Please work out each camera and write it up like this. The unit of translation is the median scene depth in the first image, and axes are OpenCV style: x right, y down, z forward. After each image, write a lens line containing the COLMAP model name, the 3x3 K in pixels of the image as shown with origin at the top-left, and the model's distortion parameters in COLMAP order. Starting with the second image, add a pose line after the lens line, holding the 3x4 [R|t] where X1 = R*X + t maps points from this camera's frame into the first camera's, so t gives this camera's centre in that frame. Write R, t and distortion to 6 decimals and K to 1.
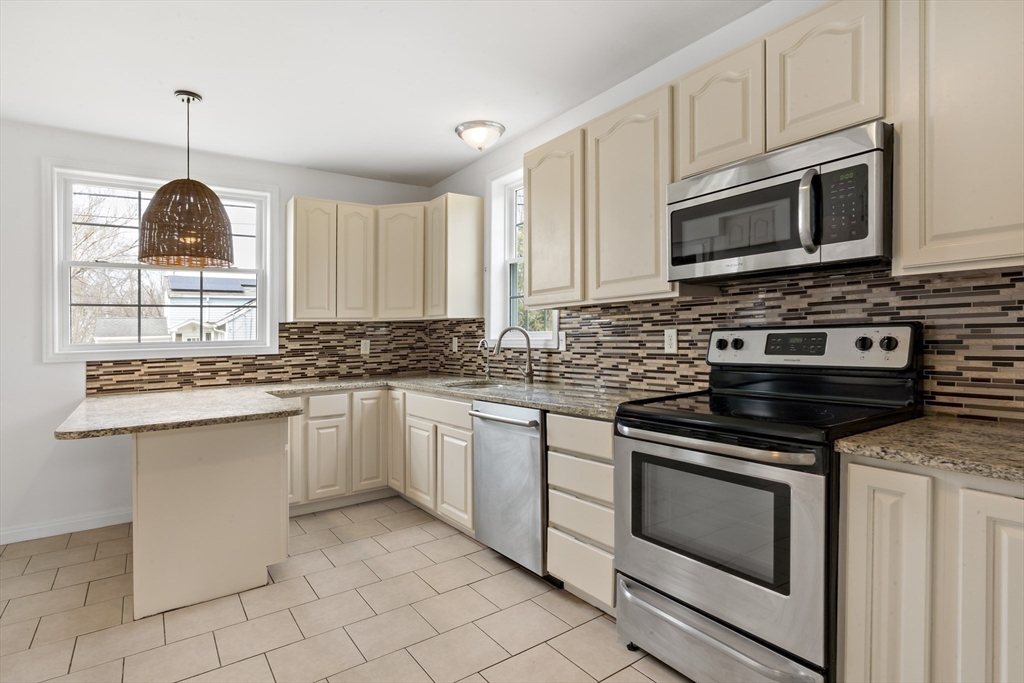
lens RADIAL K [[548.0, 0, 493.3], [0, 548.0, 329.0], [0, 0, 1]] dist [-0.014584, 0.002753]
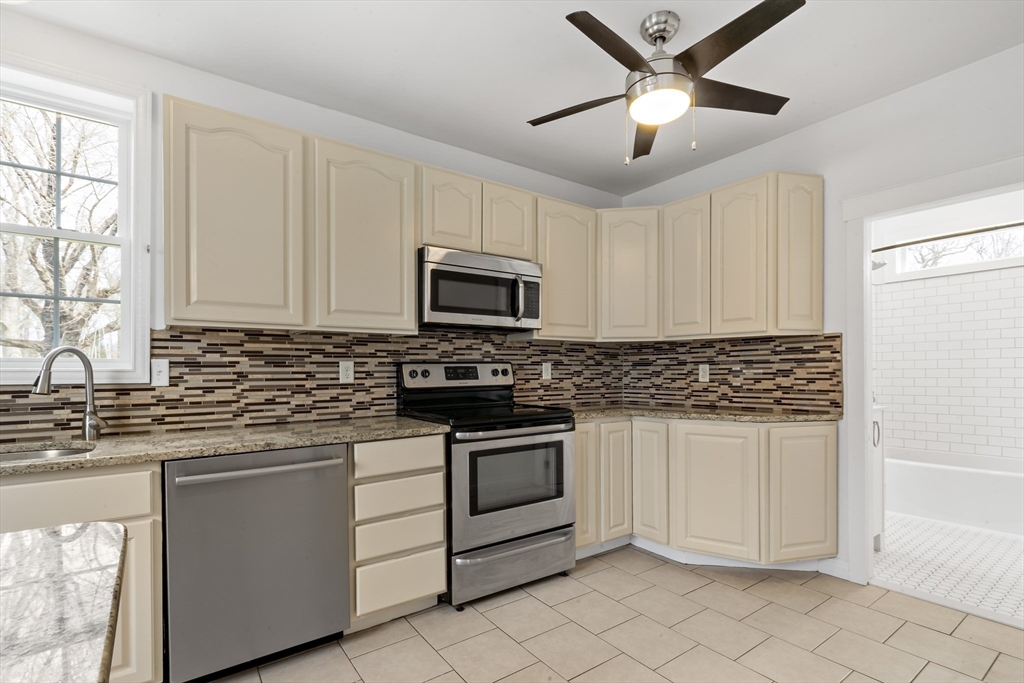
lens RADIAL K [[465.3, 0, 557.0], [0, 465.3, 365.0], [0, 0, 1]] dist [-0.011783, 0.001072]
pose [[-0.094773, 0.035683, 0.994859, -0.480209], [-0.000229, 0.999357, -0.035866, 0.030743], [-0.995499, -0.003627, -0.094703, 0.494677]]
